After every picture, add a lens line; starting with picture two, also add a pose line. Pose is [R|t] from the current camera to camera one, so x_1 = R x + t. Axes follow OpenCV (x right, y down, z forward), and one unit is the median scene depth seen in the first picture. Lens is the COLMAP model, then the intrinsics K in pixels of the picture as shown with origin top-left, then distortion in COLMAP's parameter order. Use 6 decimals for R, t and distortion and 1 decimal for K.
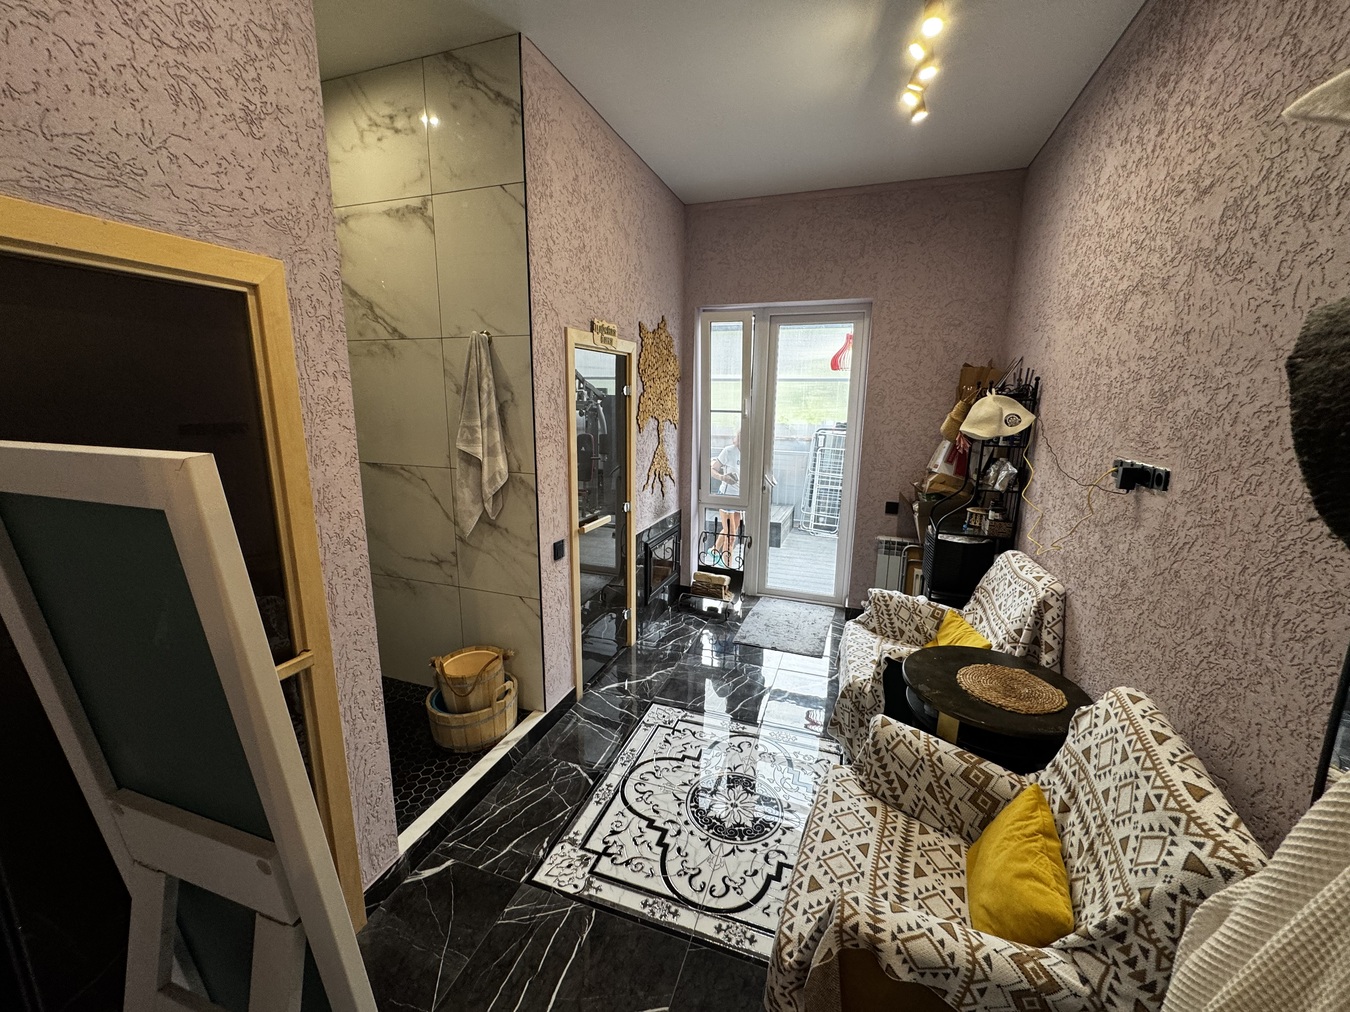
lens RADIAL K [[537.7, 0, 673.9], [0, 537.7, 505.3], [0, 0, 1]] dist [-0.002313, 0.000278]
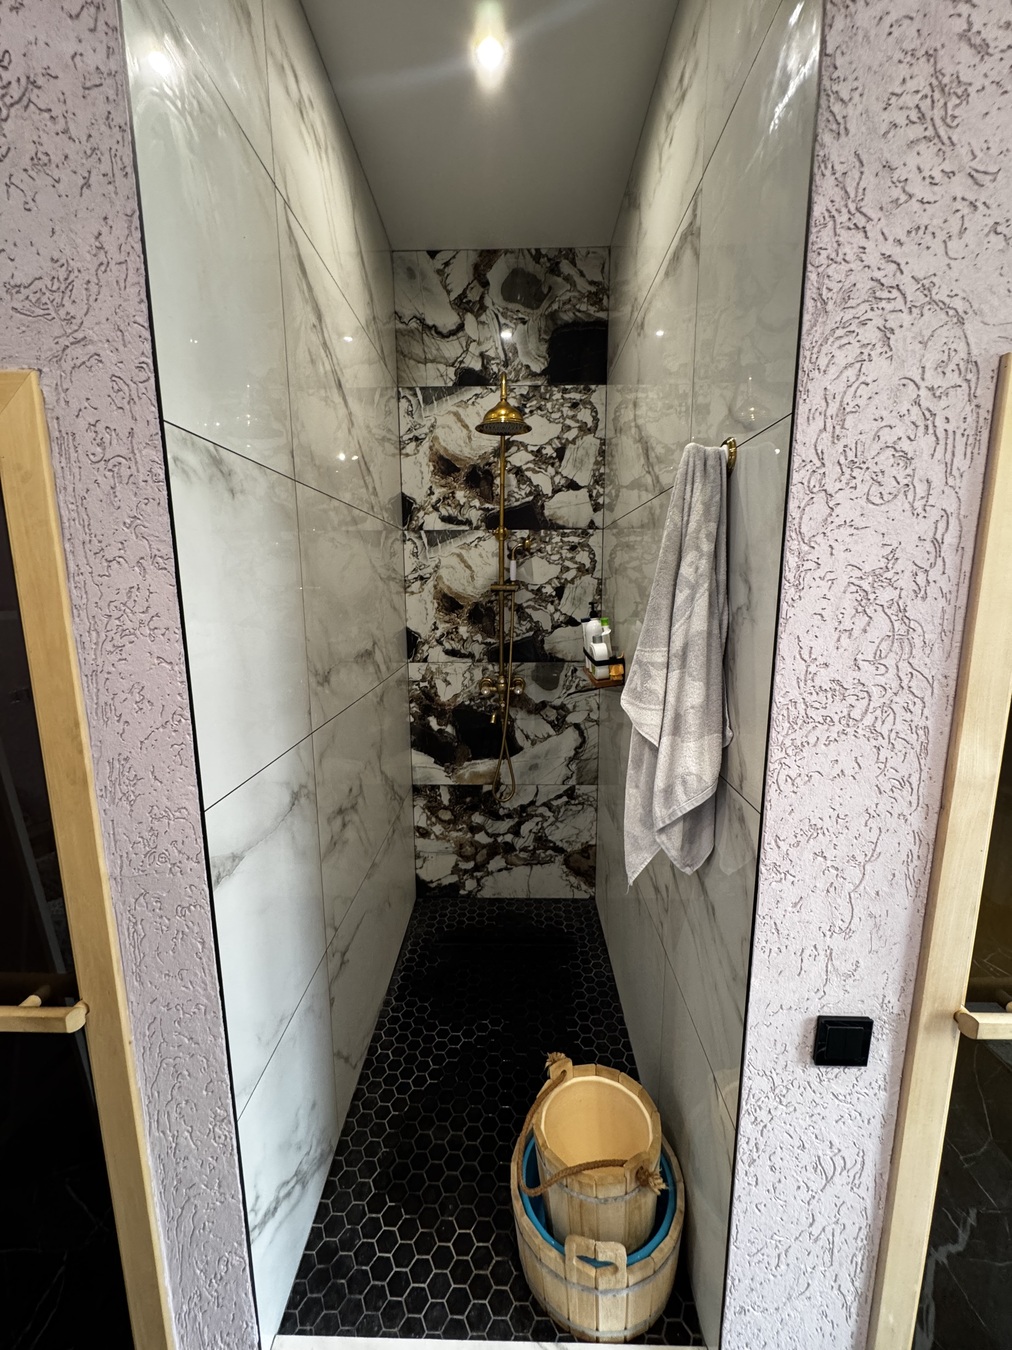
lens RADIAL K [[537.7, 0, 506.0], [0, 537.7, 675.0], [0, 0, 1]] dist [-0.002313, 0.000278]
pose [[0.315290, 0.143104, -0.938144, 0.006647], [-0.178957, 0.979795, 0.089314, -0.153607], [0.931969, 0.139727, 0.334529, 0.731509]]
